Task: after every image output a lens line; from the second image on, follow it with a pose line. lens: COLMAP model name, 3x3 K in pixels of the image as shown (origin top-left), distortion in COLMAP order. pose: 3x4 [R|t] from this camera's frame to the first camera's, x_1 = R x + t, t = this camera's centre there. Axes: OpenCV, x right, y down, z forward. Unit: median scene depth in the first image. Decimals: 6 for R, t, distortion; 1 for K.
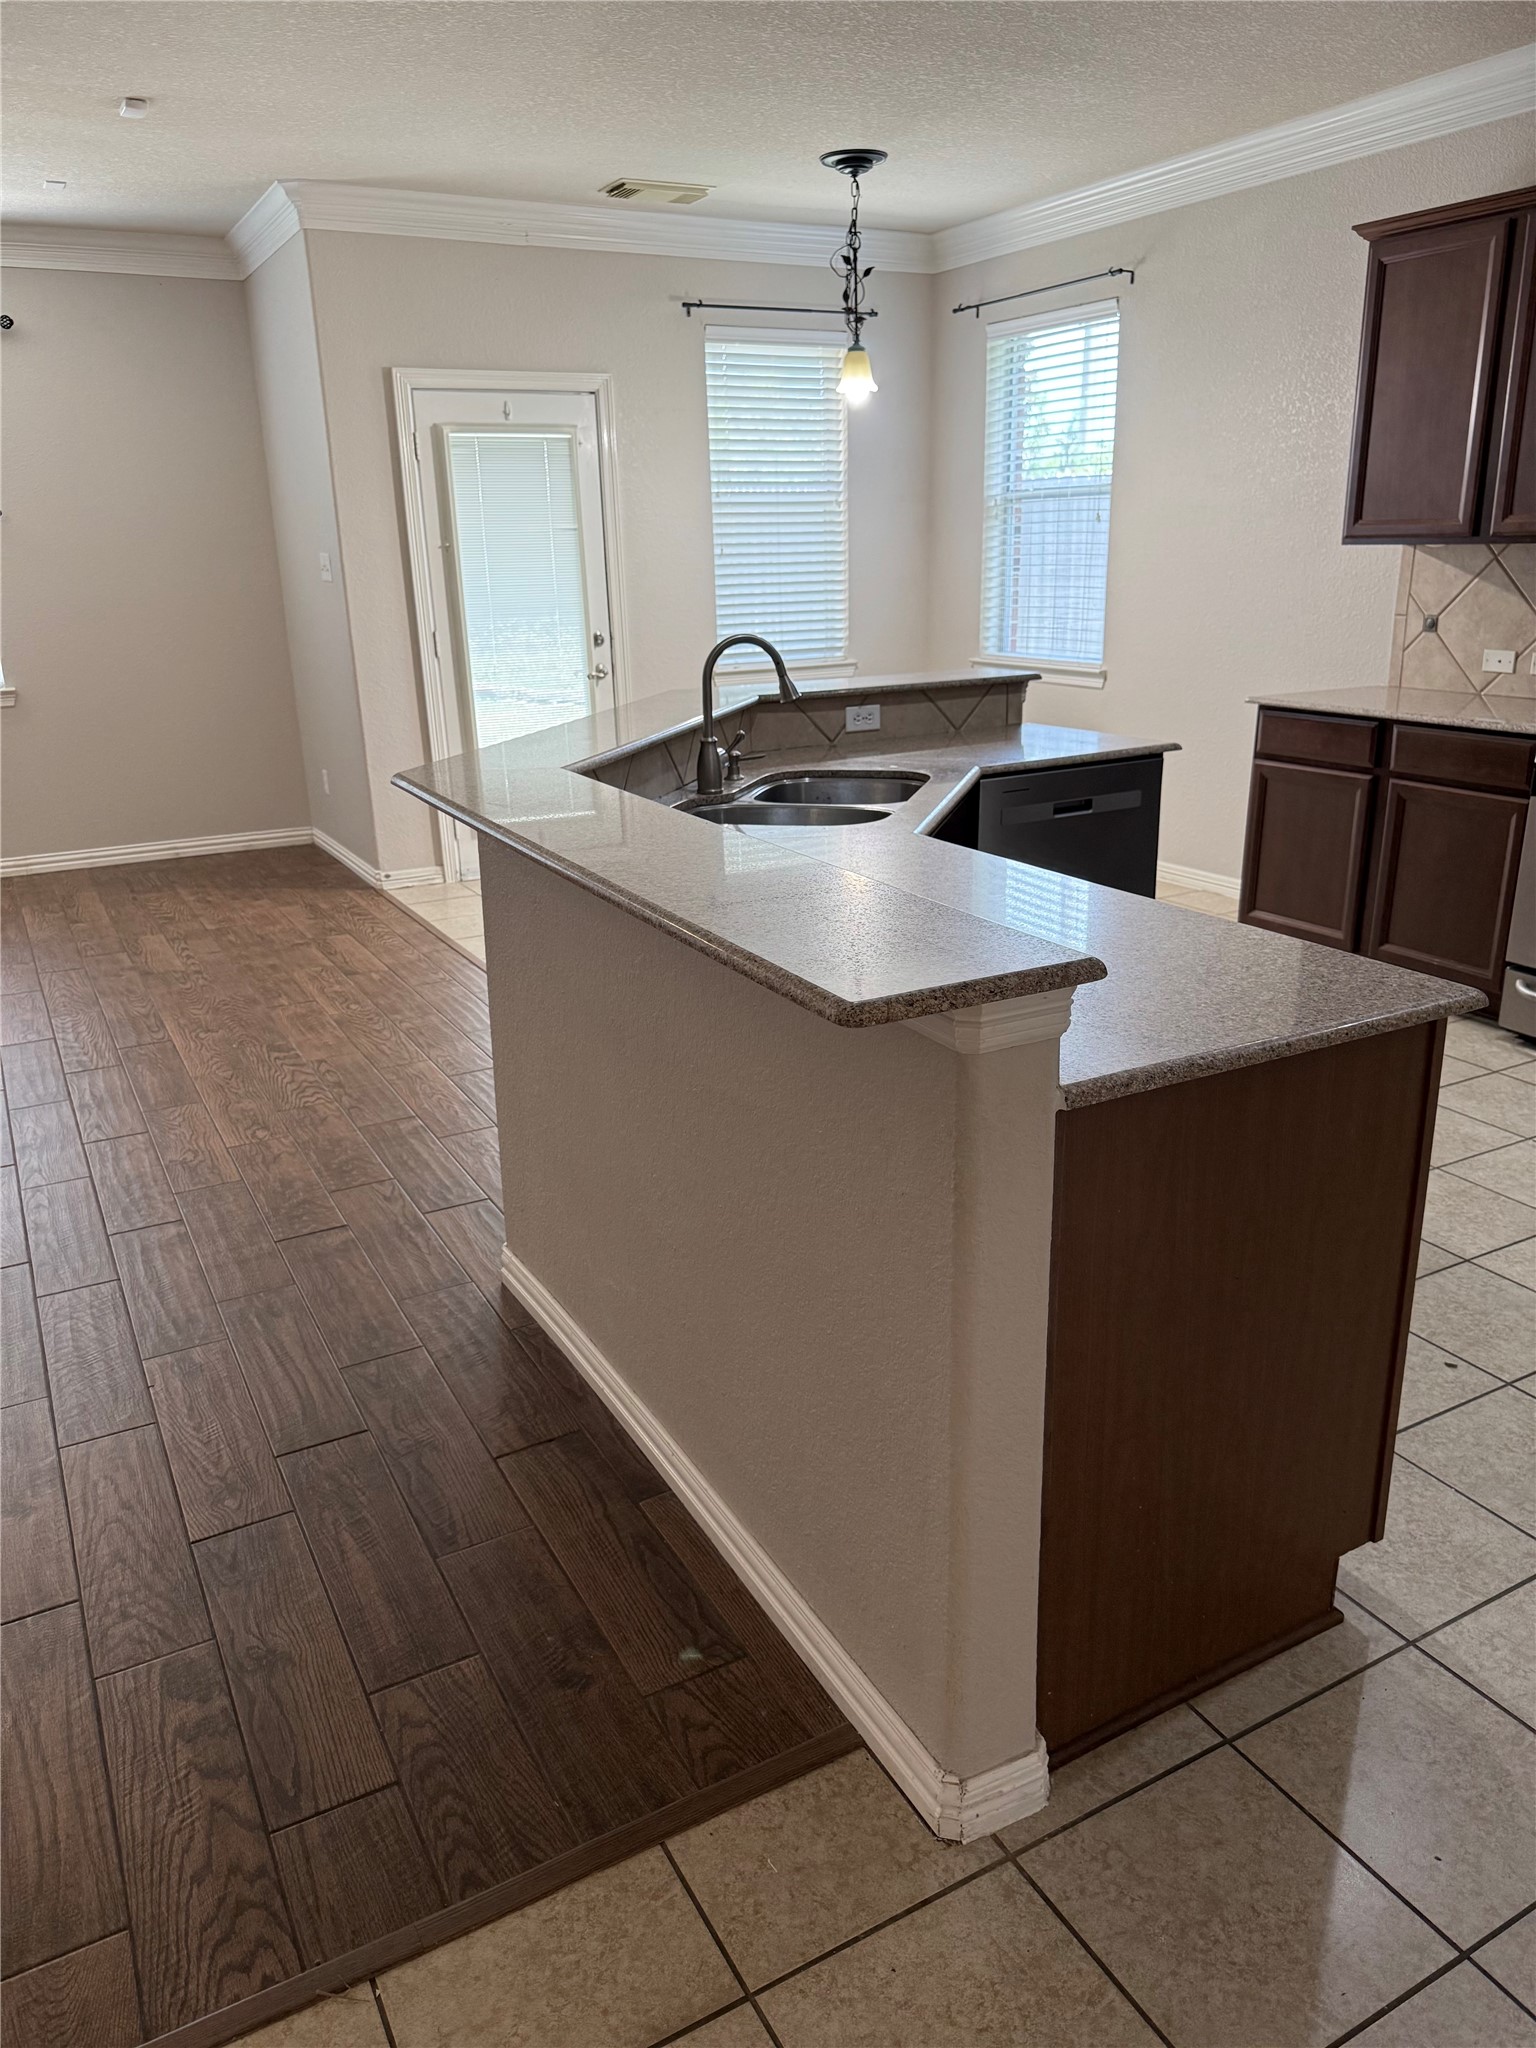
lens RADIAL K [[1446.8, 0, 777.2], [0, 1446.8, 1038.8], [0, 0, 1]] dist [0.037360, -0.051181]
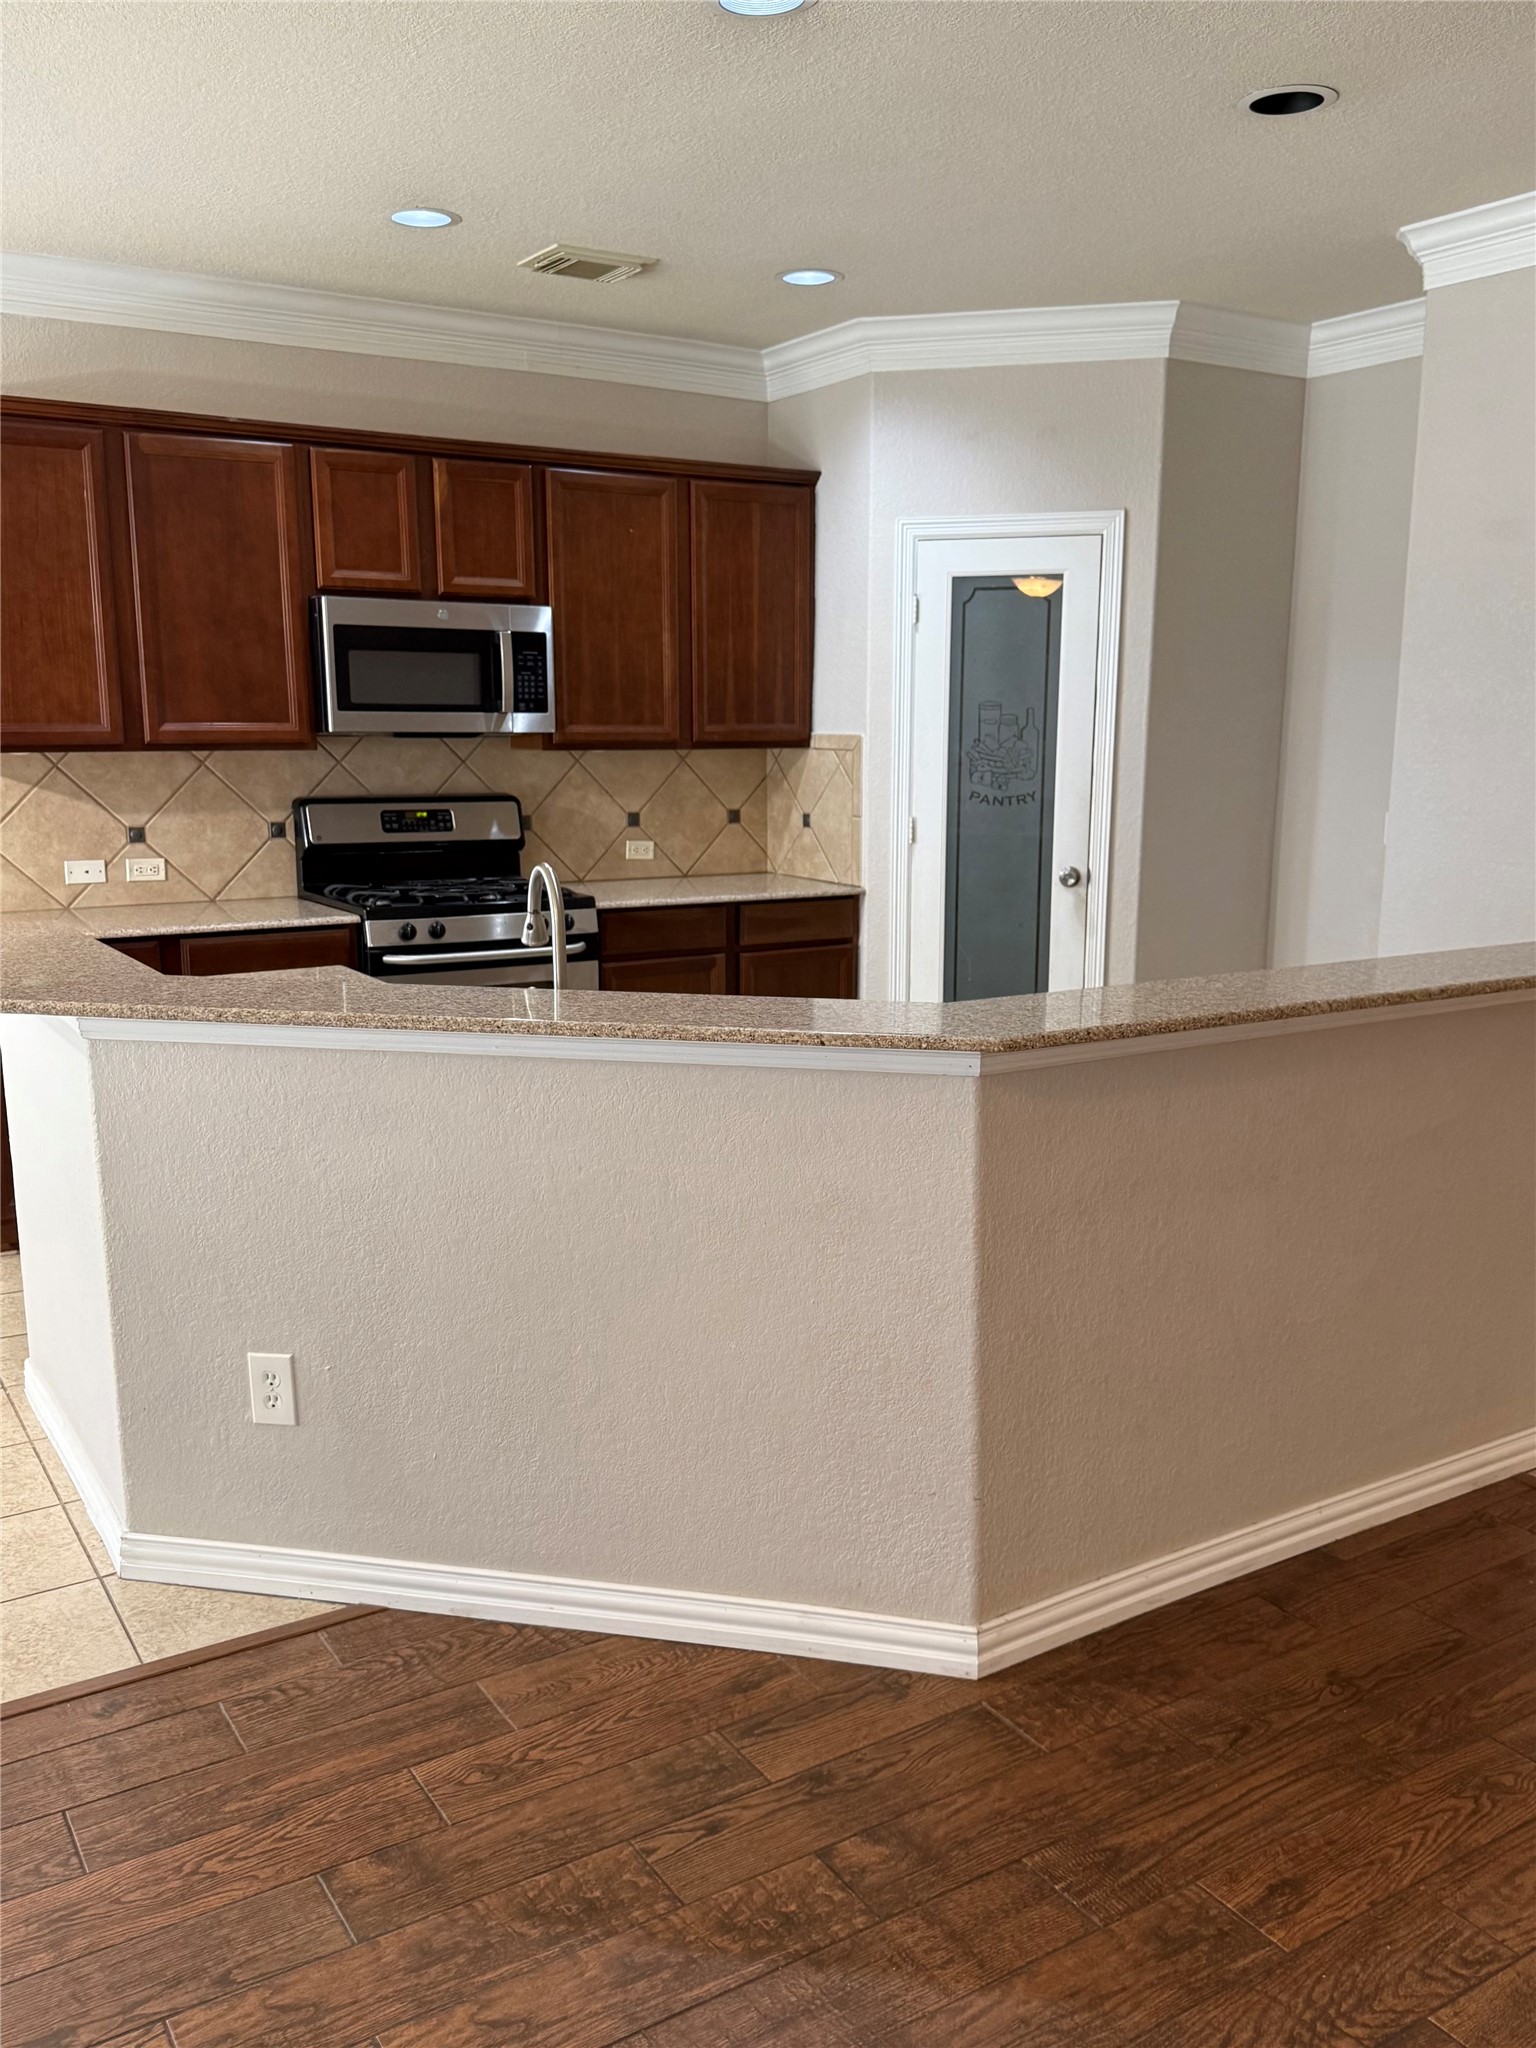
lens RADIAL K [[1706.7, 0, 786.5], [0, 1706.7, 1043.6], [0, 0, 1]] dist [0.048615, -0.089824]
pose [[-0.070422, -0.168750, 0.983140, -0.613195], [0.320162, 0.929619, 0.182496, -0.206843], [-0.944742, 0.327616, -0.011438, 0.603337]]
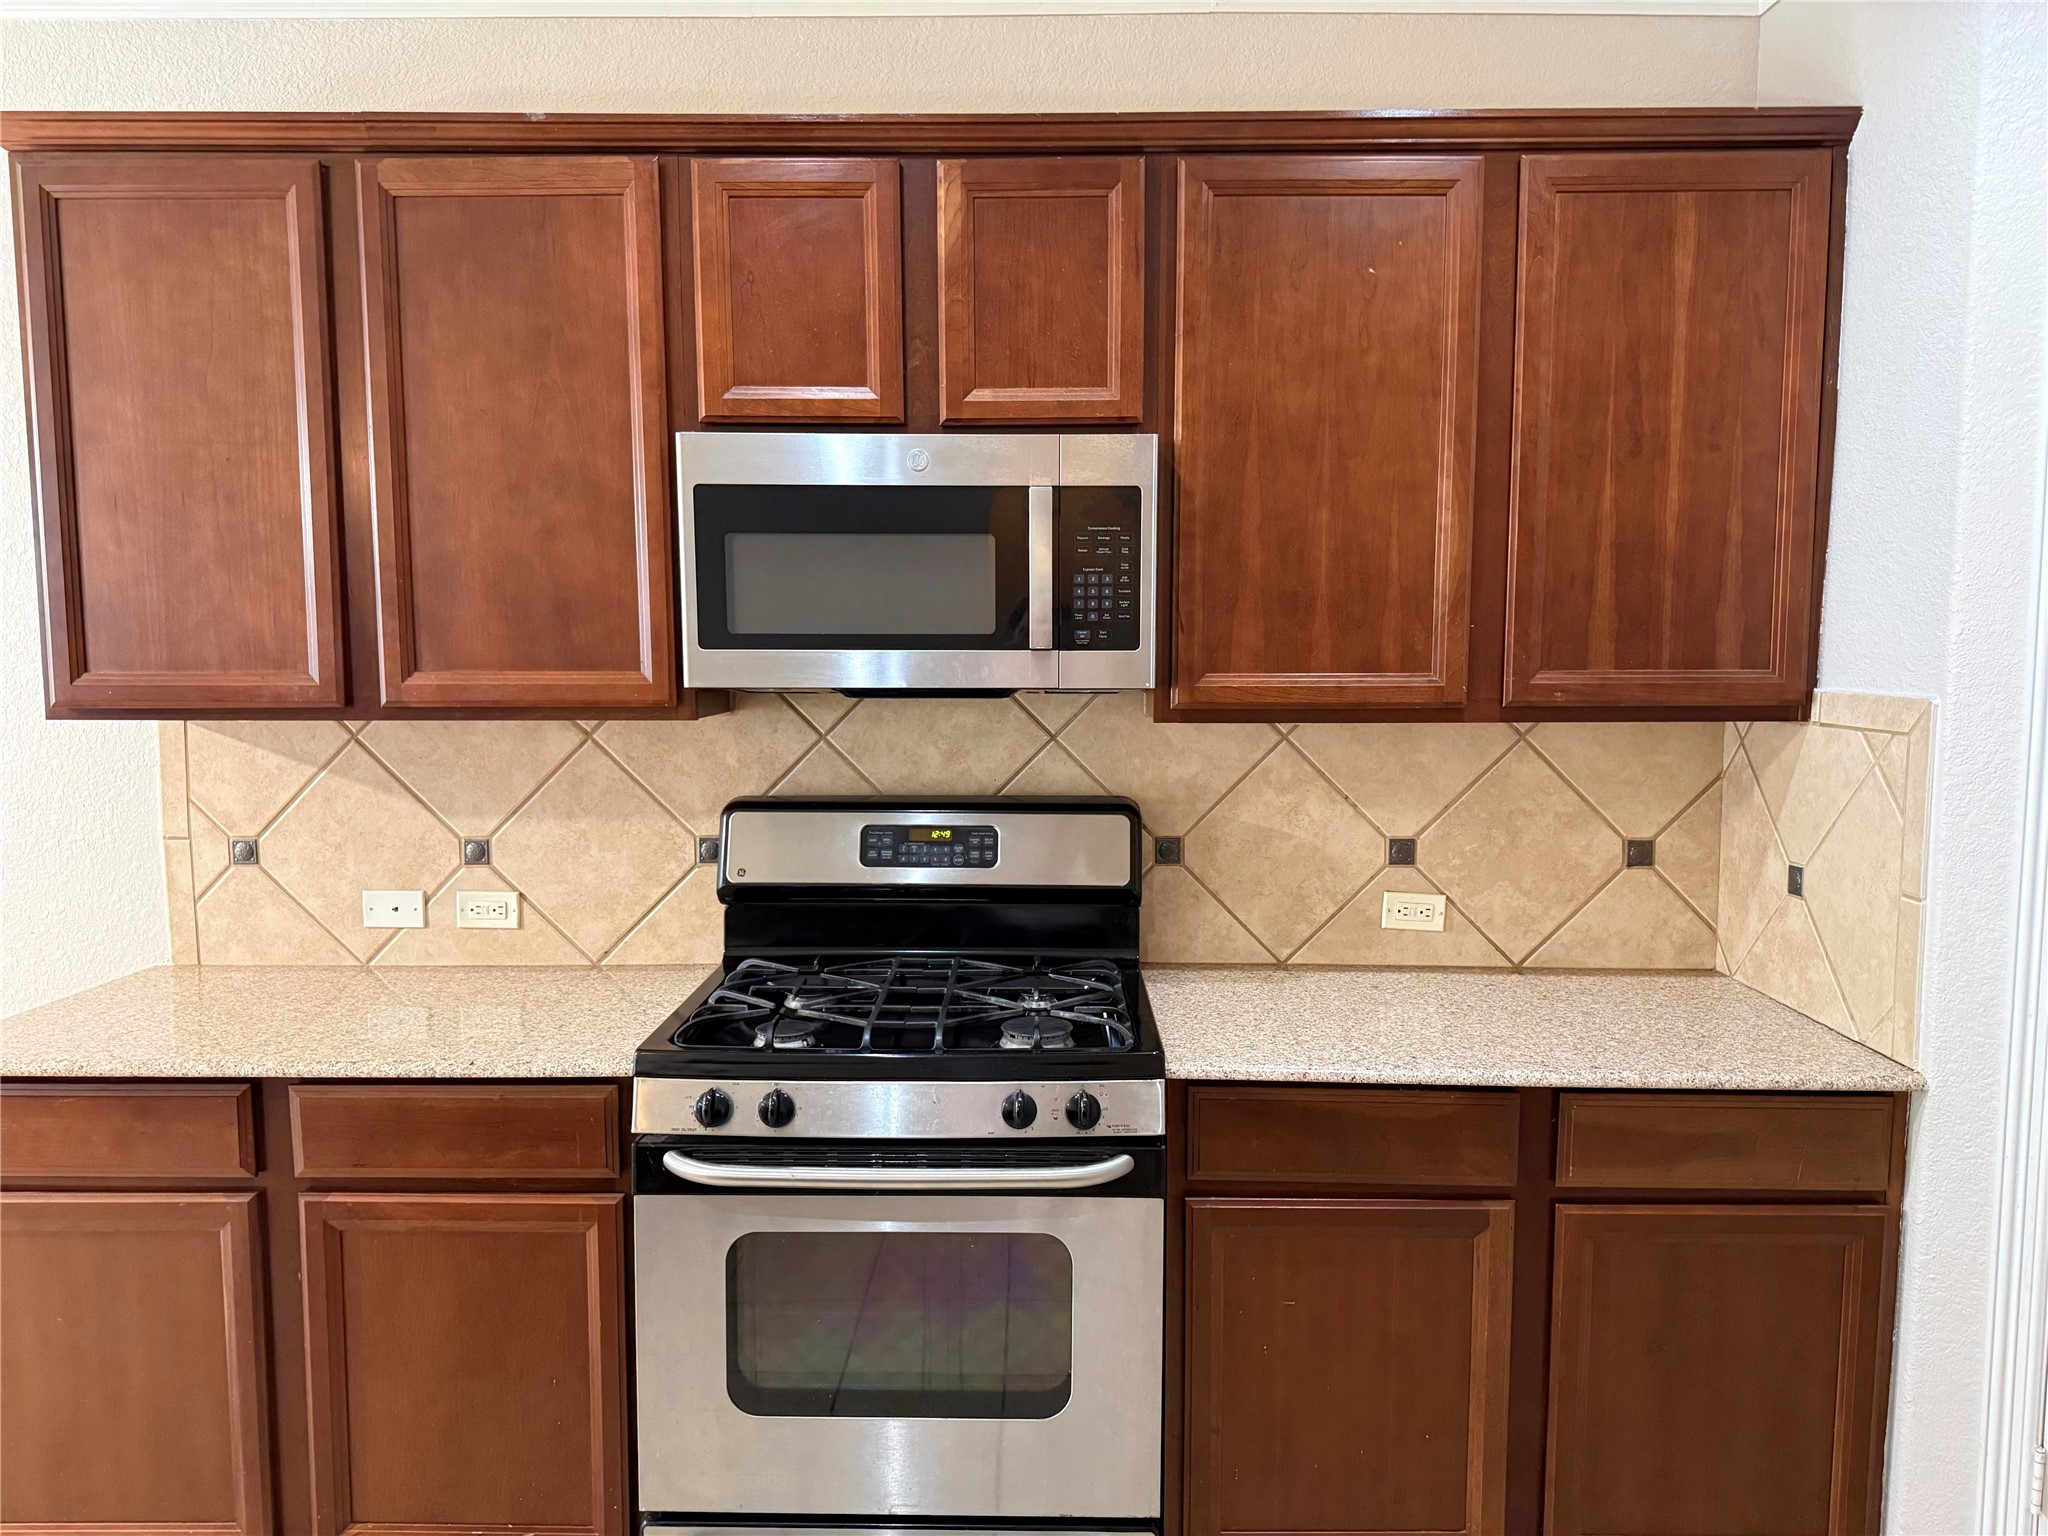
lens RADIAL K [[1446.8, 0, 1031.3], [0, 1446.8, 777.9], [0, 0, 1]] dist [0.037360, -0.051181]
pose [[0.494022, -0.057885, 0.867520, 0.122583], [0.271628, 0.958114, -0.090753, -0.182480], [-0.825930, 0.280477, 0.489052, 0.482987]]
